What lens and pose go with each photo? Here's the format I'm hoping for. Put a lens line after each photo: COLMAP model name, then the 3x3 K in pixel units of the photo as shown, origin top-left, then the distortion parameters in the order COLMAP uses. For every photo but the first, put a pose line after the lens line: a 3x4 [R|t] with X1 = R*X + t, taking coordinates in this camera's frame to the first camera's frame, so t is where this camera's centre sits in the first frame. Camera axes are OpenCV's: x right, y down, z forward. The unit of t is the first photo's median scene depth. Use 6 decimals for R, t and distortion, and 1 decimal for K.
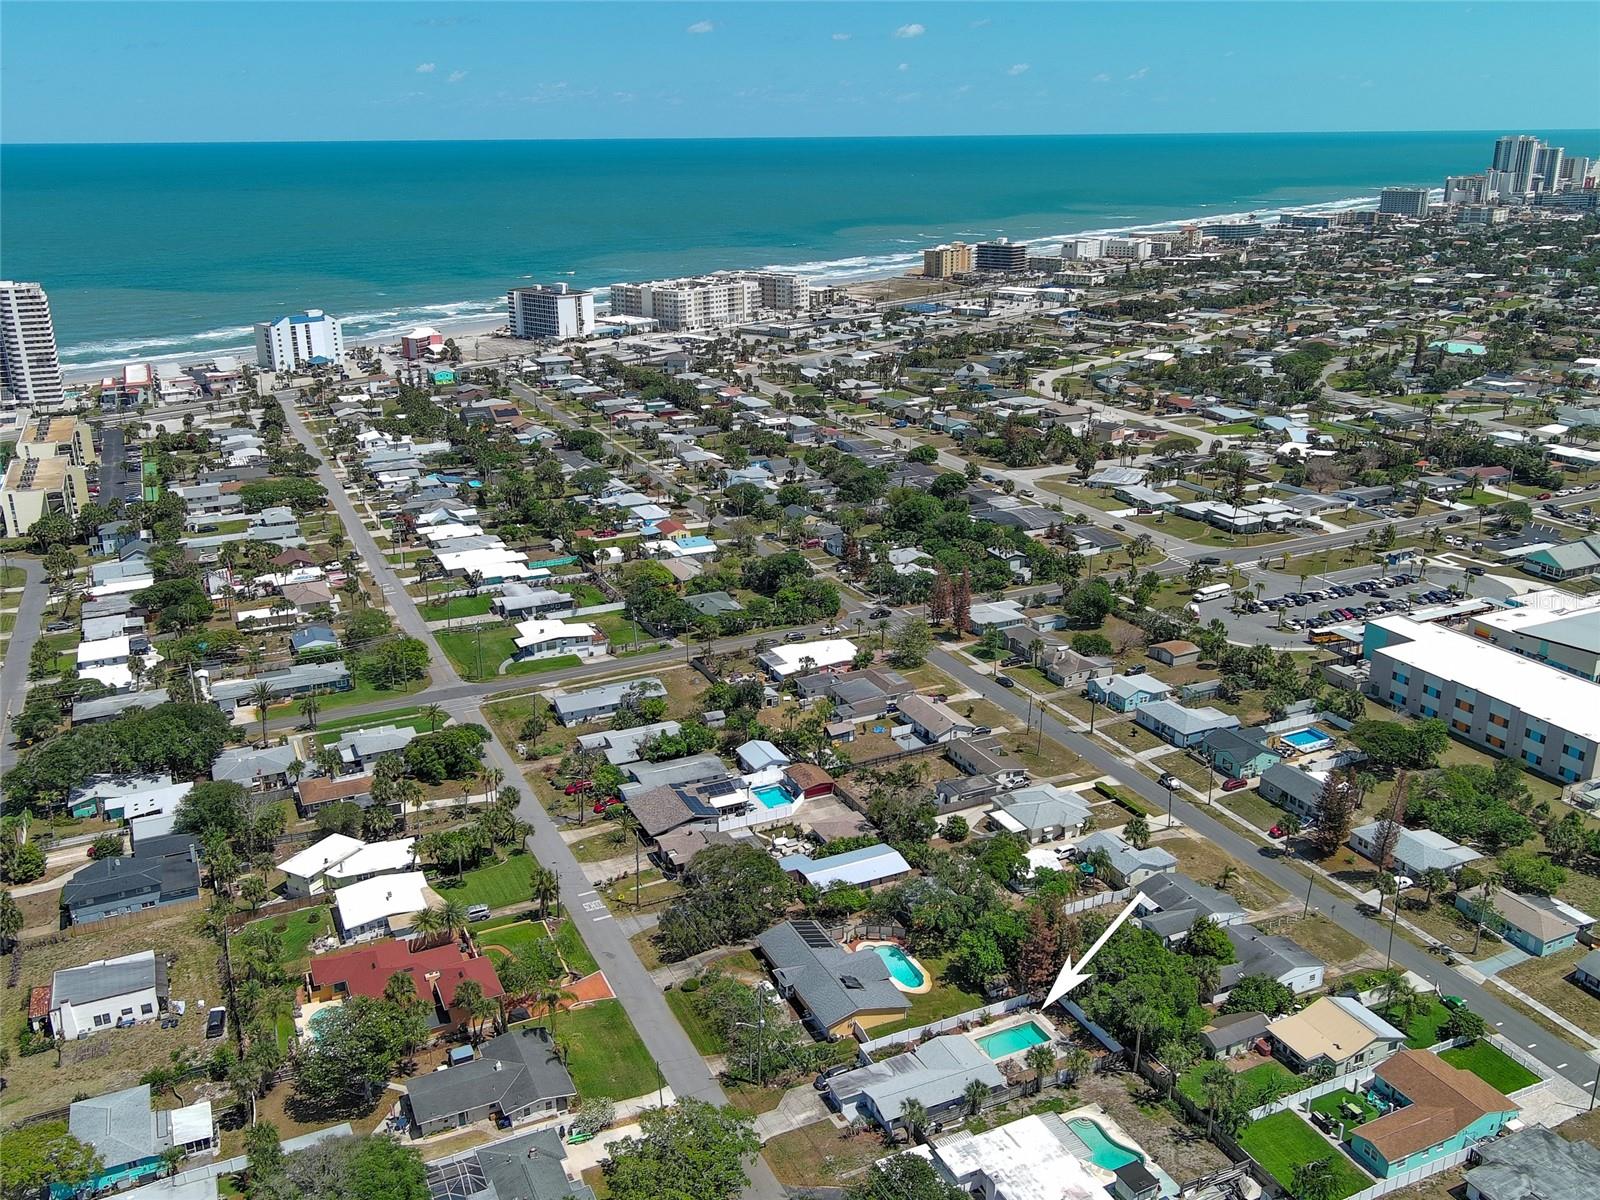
lens RADIAL K [[1354.3, 0, 800.0], [0, 1354.3, 600.0], [0, 0, 1]] dist [0.022692, -0.042915]
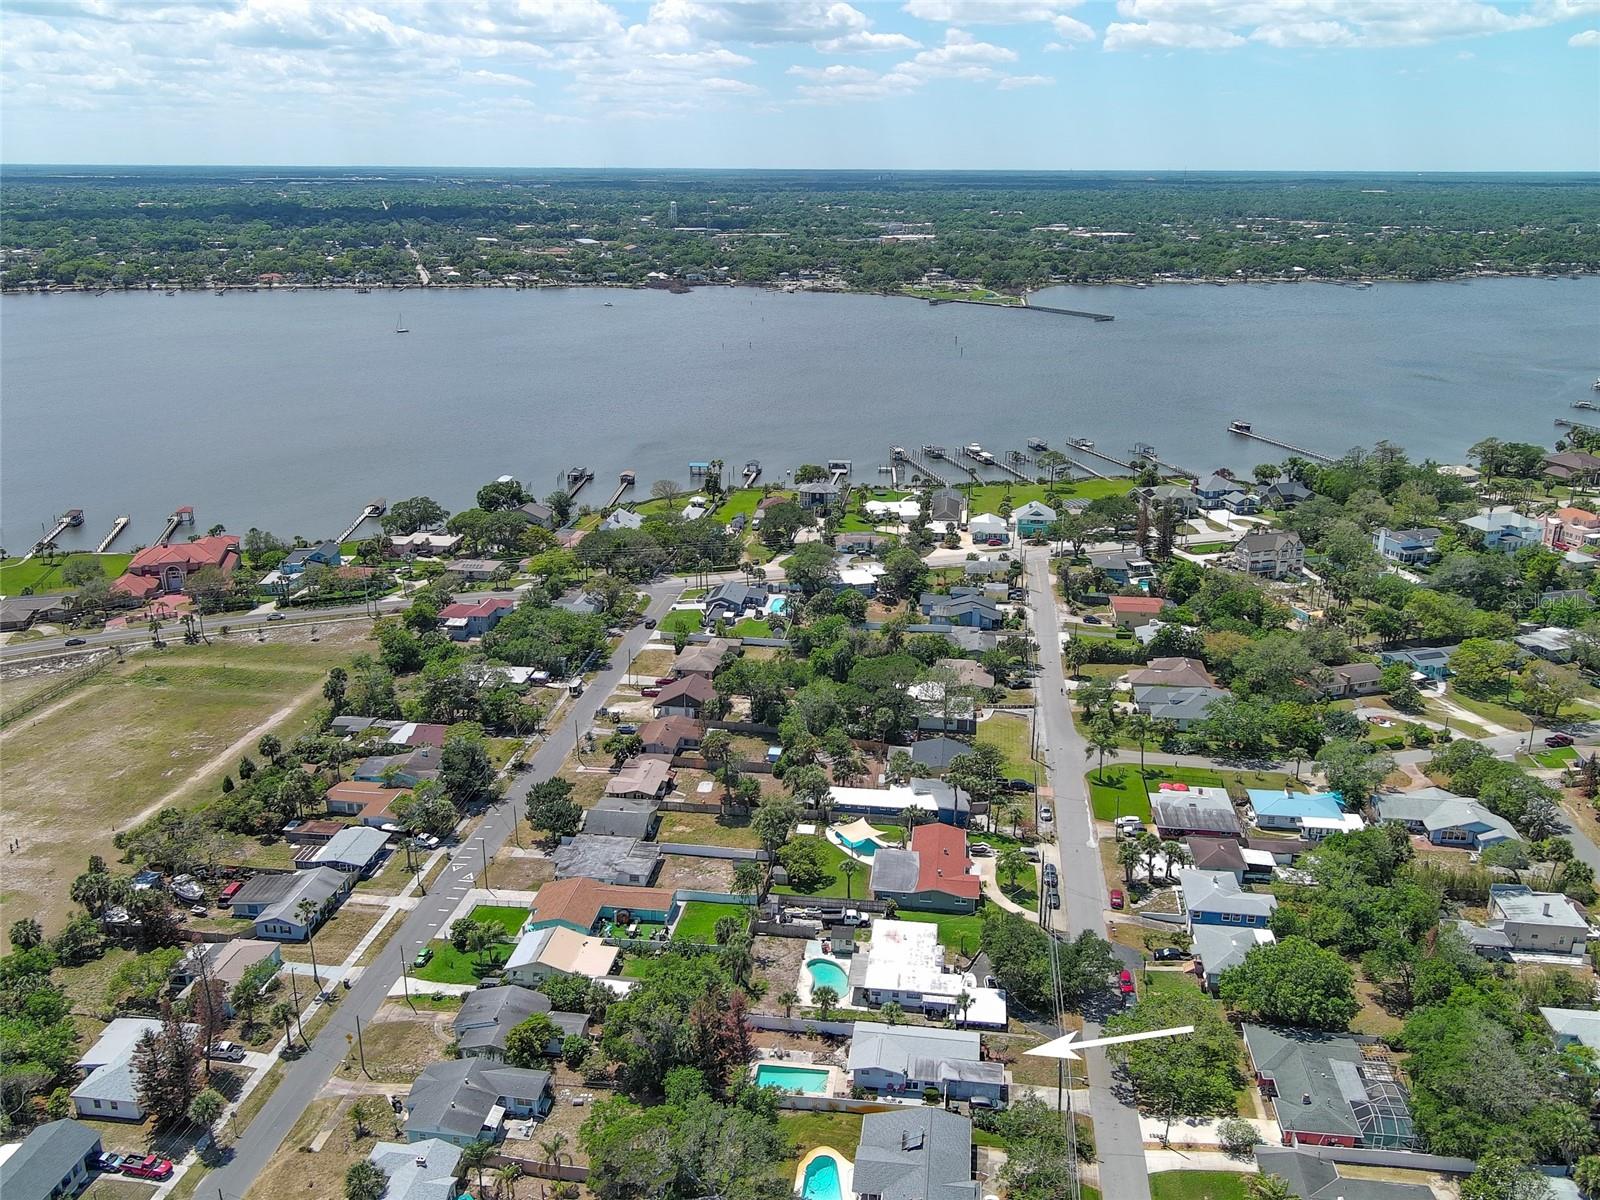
lens RADIAL K [[1307.0, 0, 800.0], [0, 1307.0, 600.0], [0, 0, 1]] dist [0.013997, -0.018200]
pose [[-0.842299, -0.160705, 0.514496, -0.186334], [0.178780, 0.817190, 0.547939, -0.315214], [-0.508498, 0.553510, -0.659588, 0.938074]]
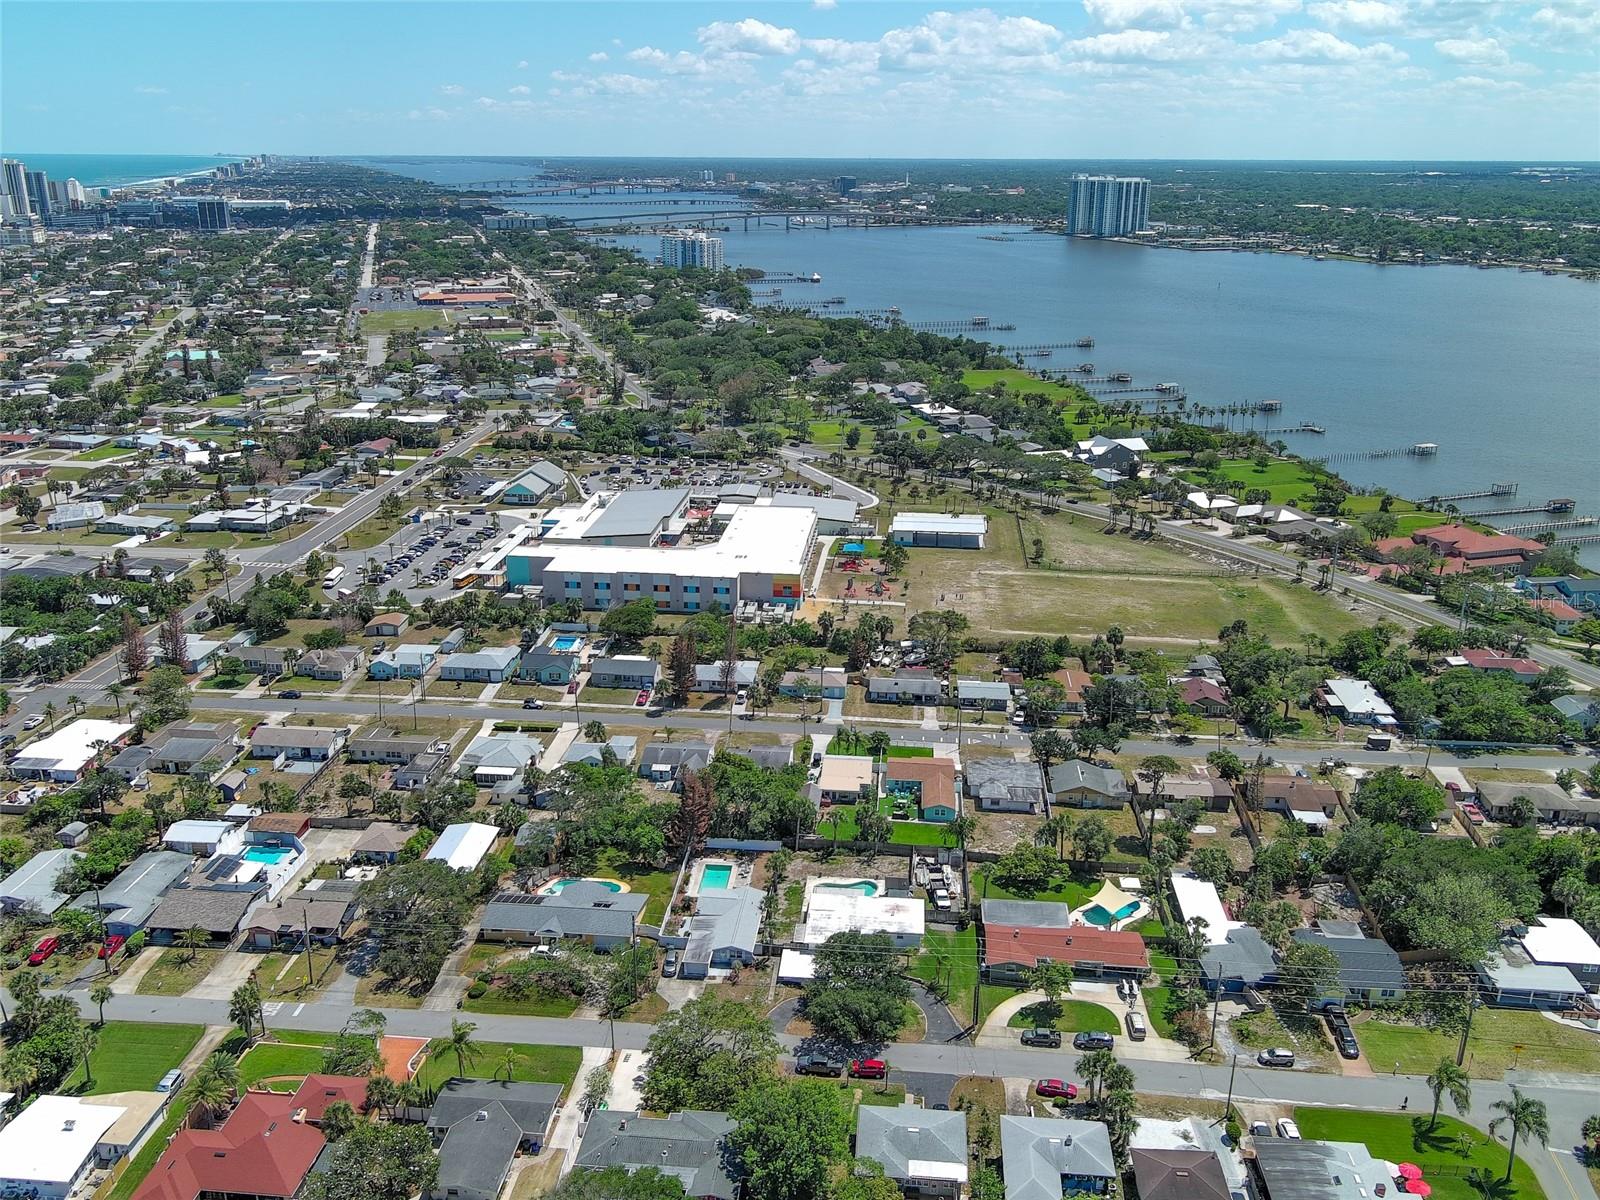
lens RADIAL K [[1307.0, 0, 800.0], [0, 1307.0, 600.0], [0, 0, 1]] dist [0.013997, -0.018200]
pose [[0.501774, -0.262786, 0.824116, -0.478402], [0.267290, 0.953214, 0.141208, -0.046345], [-0.822666, 0.149423, 0.548537, 0.155069]]
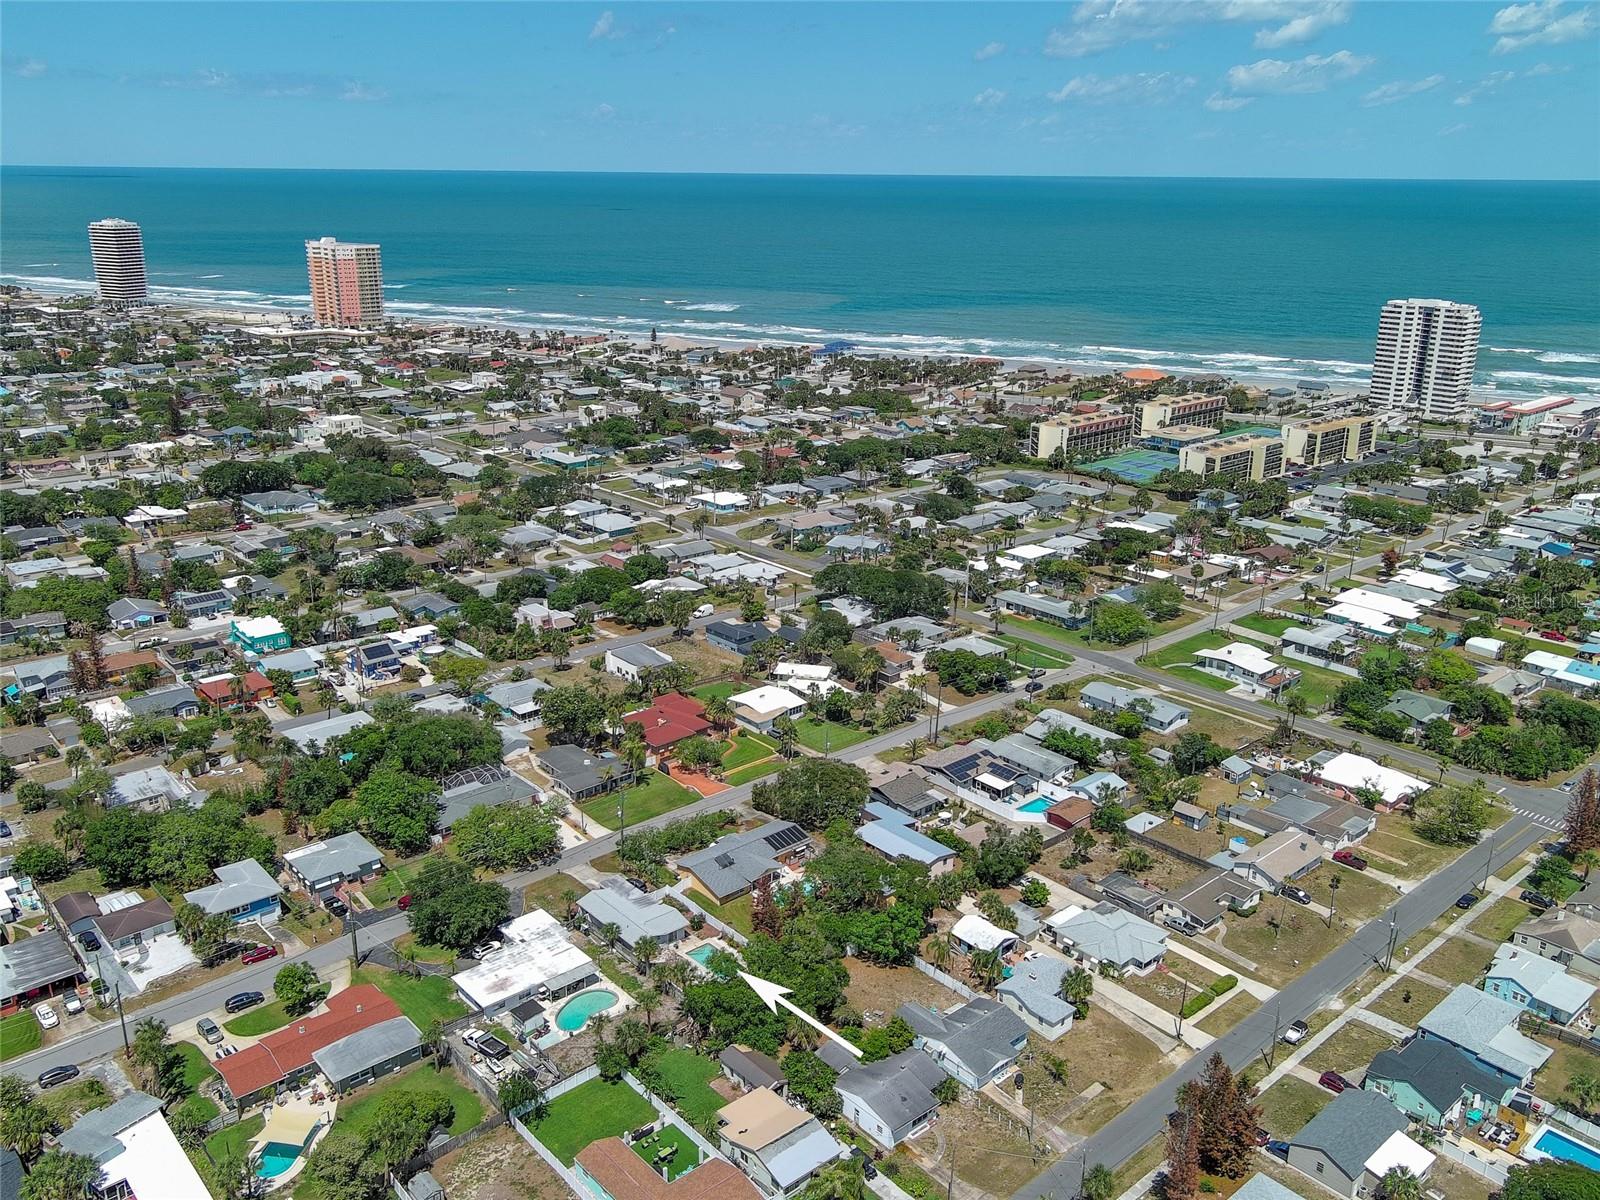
lens RADIAL K [[1307.0, 0, 800.0], [0, 1307.0, 600.0], [0, 0, 1]] dist [0.013997, -0.018200]
pose [[0.280739, 0.308806, -0.908749, 0.710755], [-0.321193, 0.922462, 0.214240, -0.142097], [0.904445, 0.231738, 0.358157, 0.391820]]
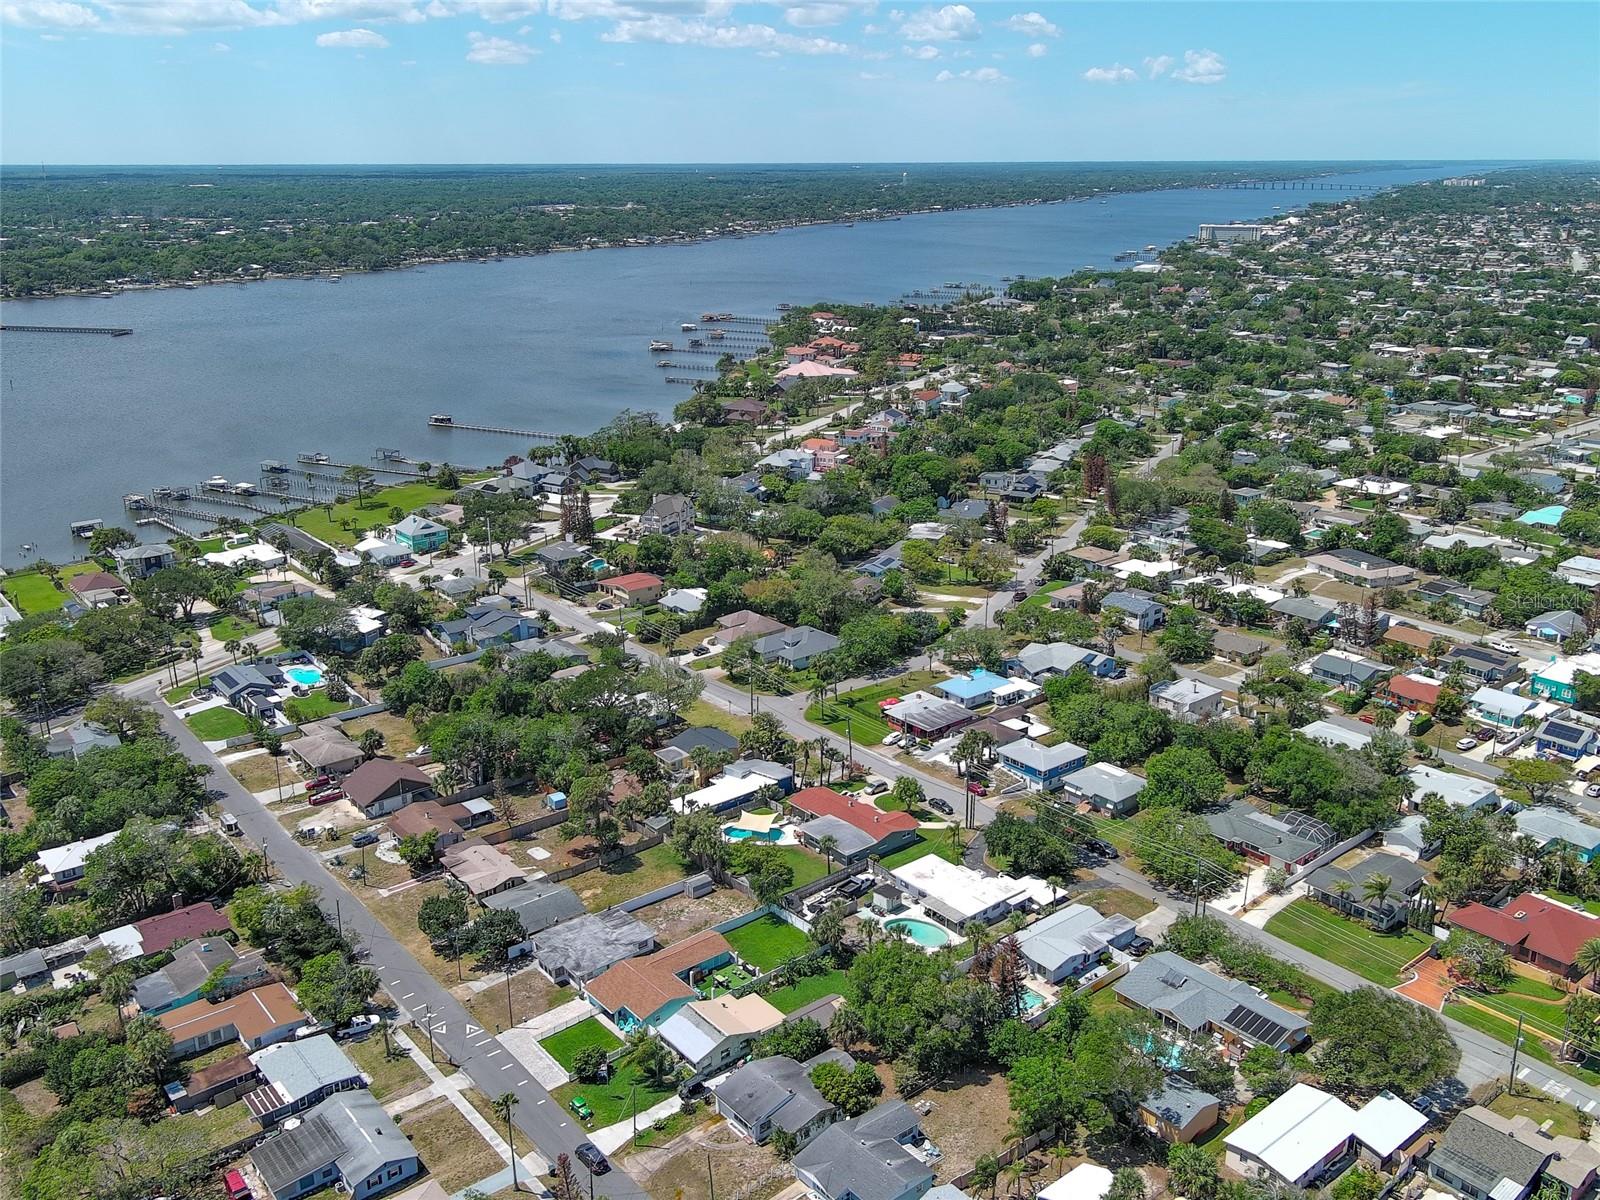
lens RADIAL K [[1354.3, 0, 800.0], [0, 1354.3, 600.0], [0, 0, 1]] dist [0.022692, -0.042915]
pose [[-0.968982, 0.088705, -0.230662, 0.351815], [-0.066546, 0.805231, 0.589215, -0.361552], [0.238003, 0.586288, -0.774352, 1.049390]]
